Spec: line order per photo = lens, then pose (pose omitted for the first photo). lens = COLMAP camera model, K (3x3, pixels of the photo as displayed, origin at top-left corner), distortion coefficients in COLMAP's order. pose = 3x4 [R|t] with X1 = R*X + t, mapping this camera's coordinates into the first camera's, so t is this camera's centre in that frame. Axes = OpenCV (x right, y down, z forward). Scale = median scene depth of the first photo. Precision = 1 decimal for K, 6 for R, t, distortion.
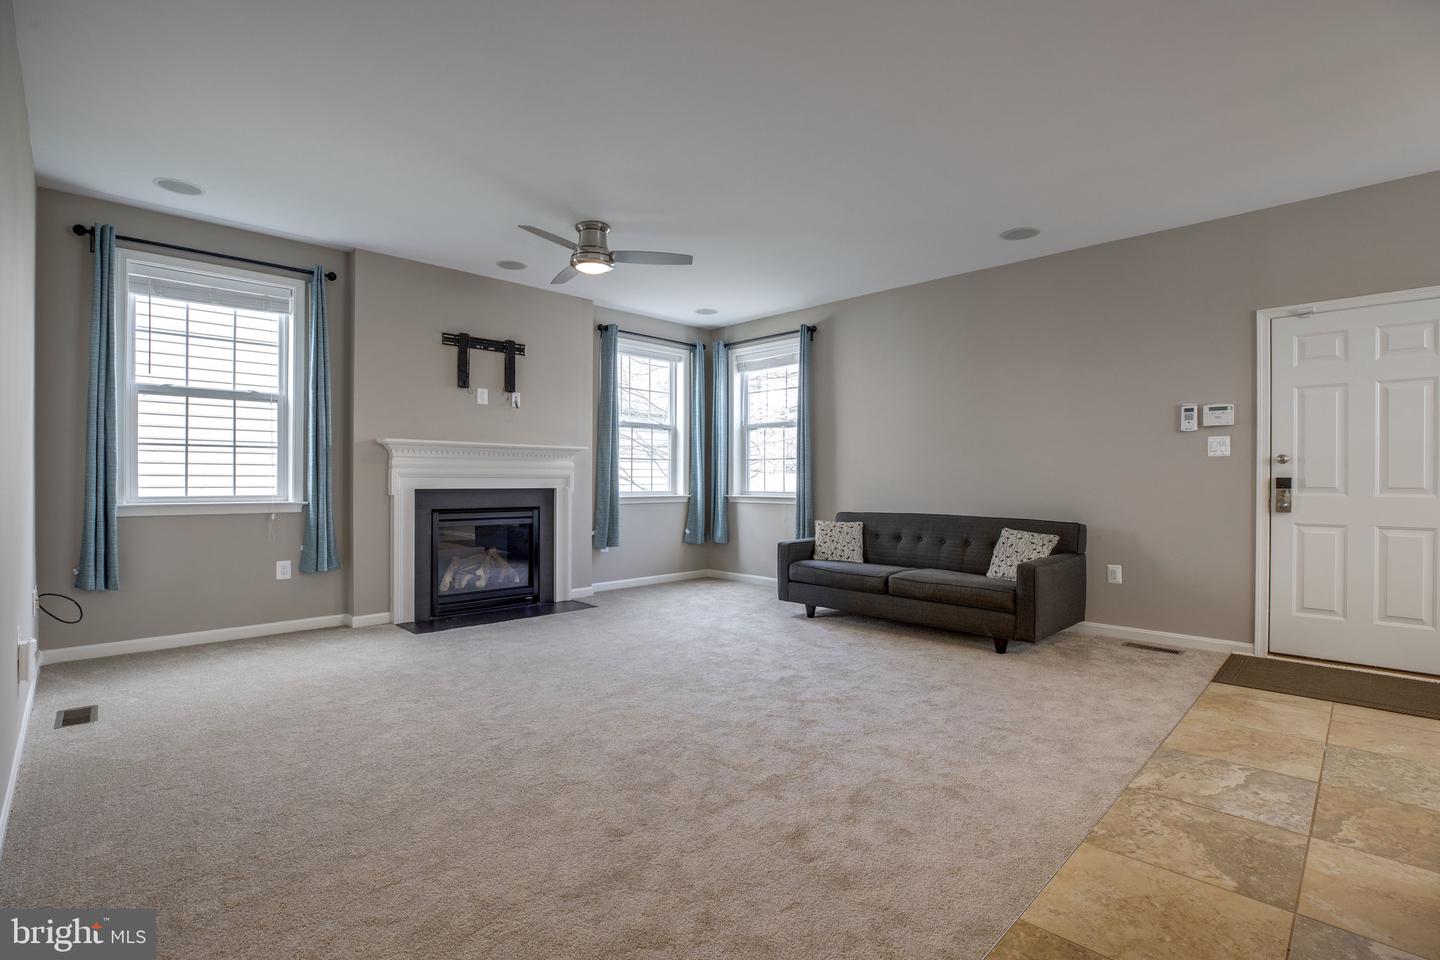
lens RADIAL K [[664.5, 0, 719.2], [0, 664.5, 474.8], [0, 0, 1]] dist [-0.044823, 0.012183]
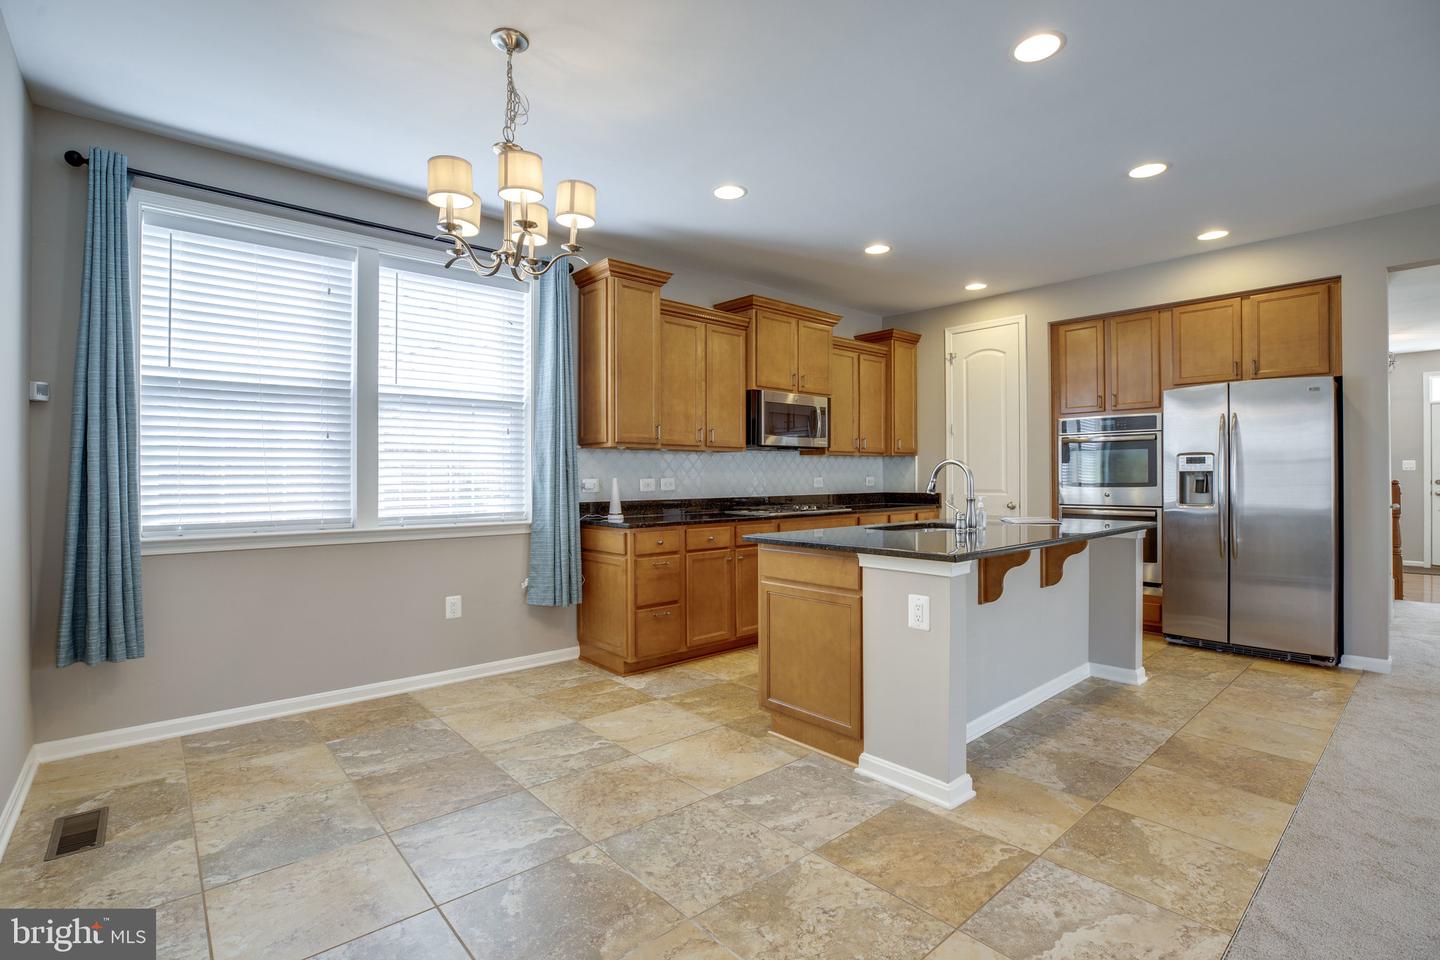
lens RADIAL K [[671.7, 0, 717.9], [0, 671.7, 476.0], [0, 0, 1]] dist [-0.040453, 0.012128]
pose [[-0.998161, 0.000213, 0.060617, 0.586806], [-0.000181, 0.999979, -0.006483, -0.016702], [-0.060617, -0.006482, -0.998140, 0.894276]]
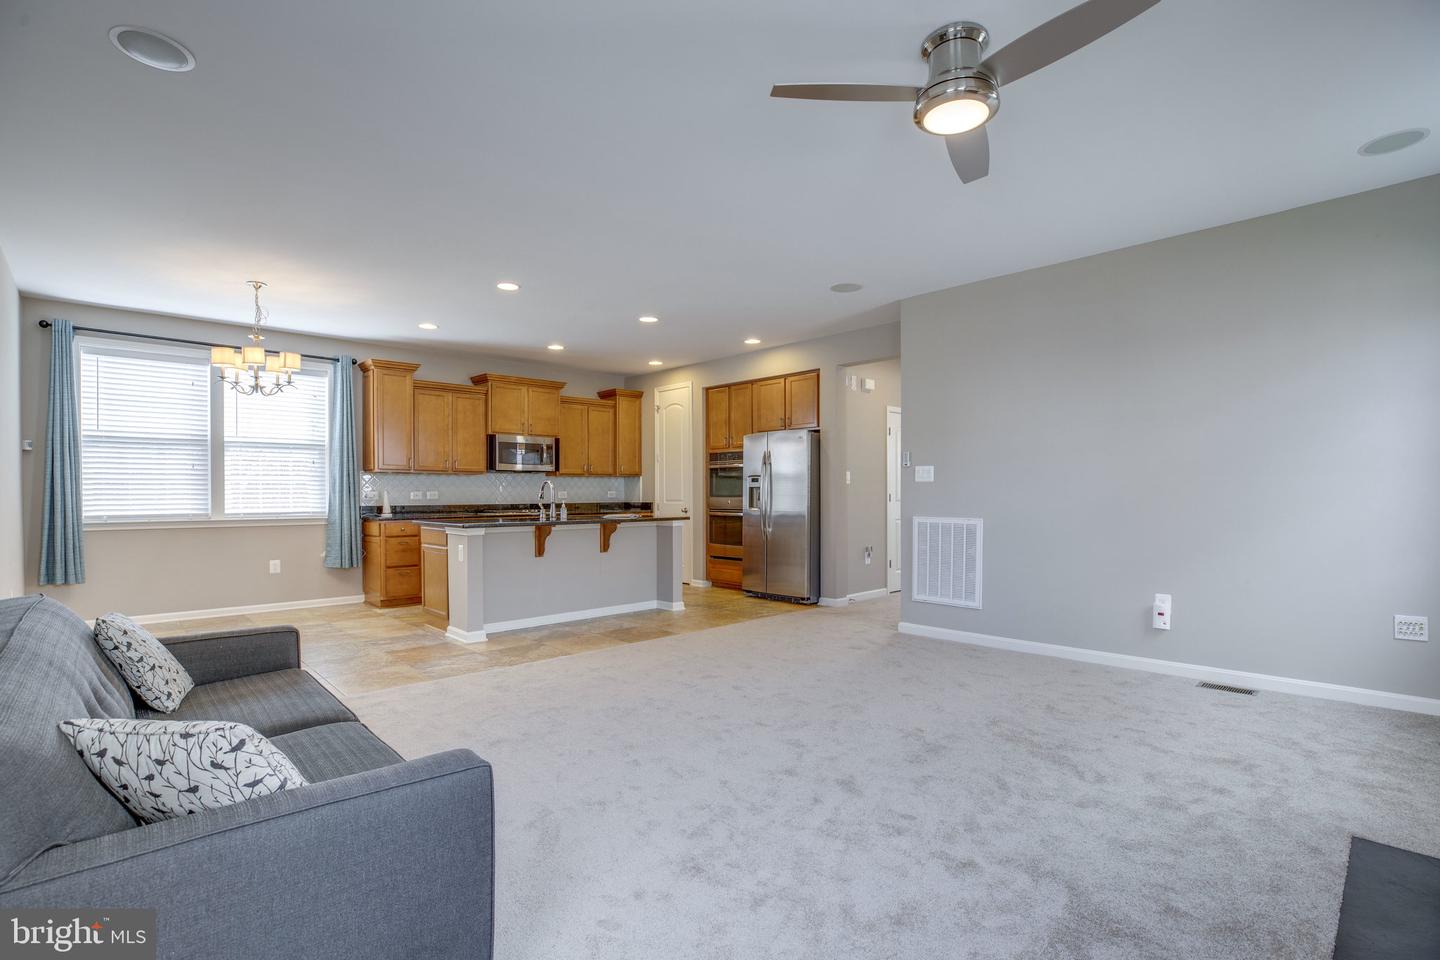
lens RADIAL K [[670.1, 0, 716.8], [0, 670.1, 502.8], [0, 0, 1]] dist [-0.043099, 0.012293]
pose [[-0.999878, -0.000087, 0.015624, 0.000326], [0.000019, 0.999977, 0.006765, -0.002906], [-0.015624, 0.006765, -0.999855, 1.469136]]
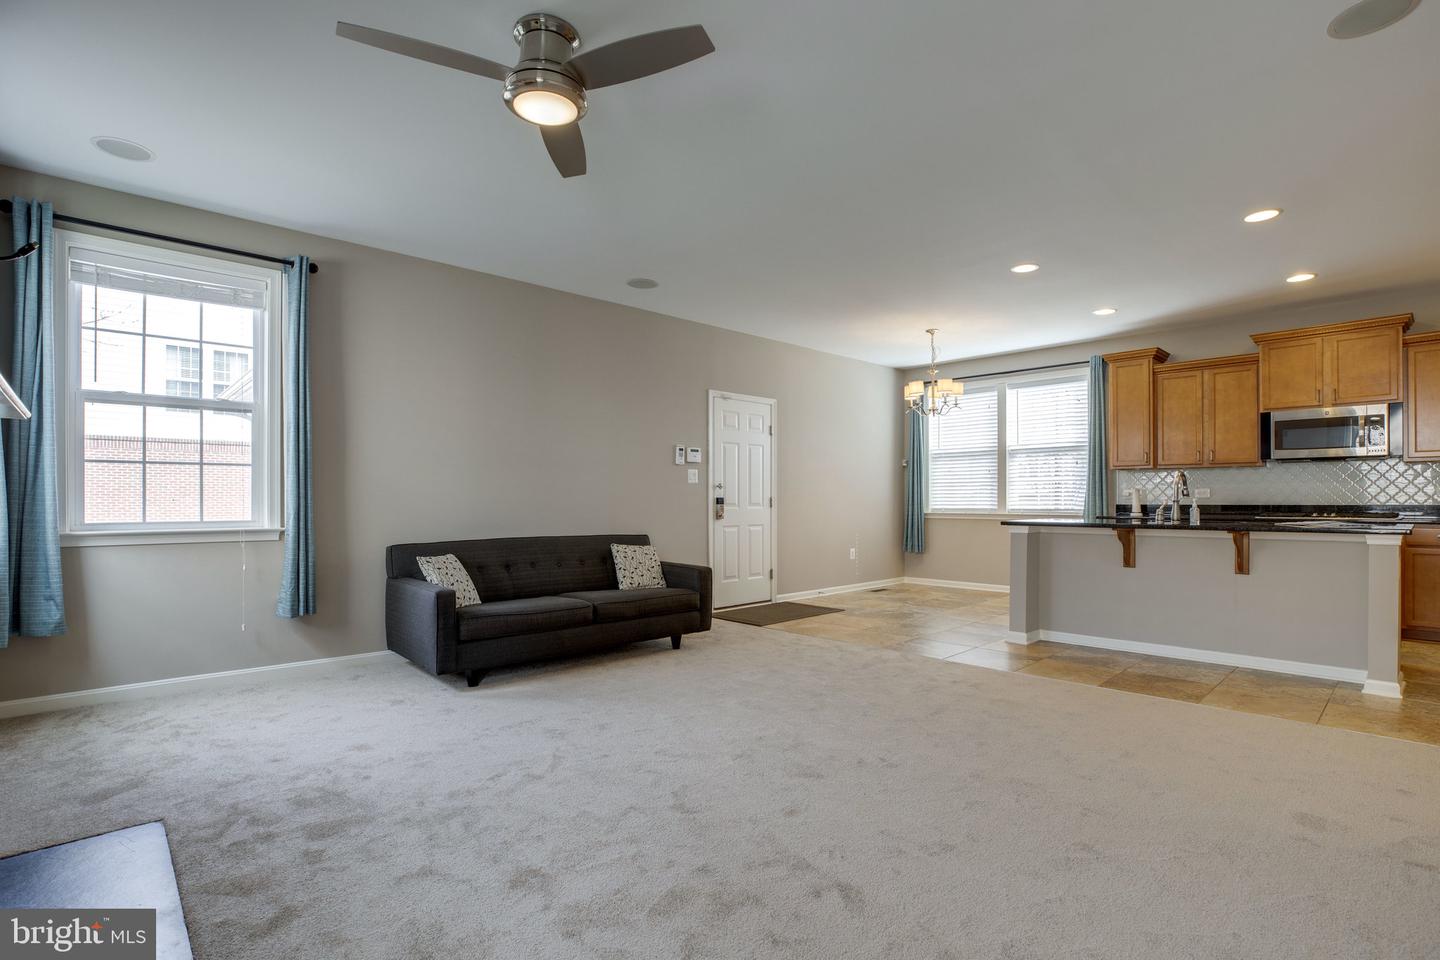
lens RADIAL K [[684.1, 0, 726.8], [0, 684.1, 498.0], [0, 0, 1]] dist [-0.034113, 0.000981]
pose [[0.017646, -0.000668, 0.999844, -0.703297], [-0.005086, 0.999987, 0.000758, 0.003574], [-0.999831, -0.005098, 0.017642, 0.807250]]
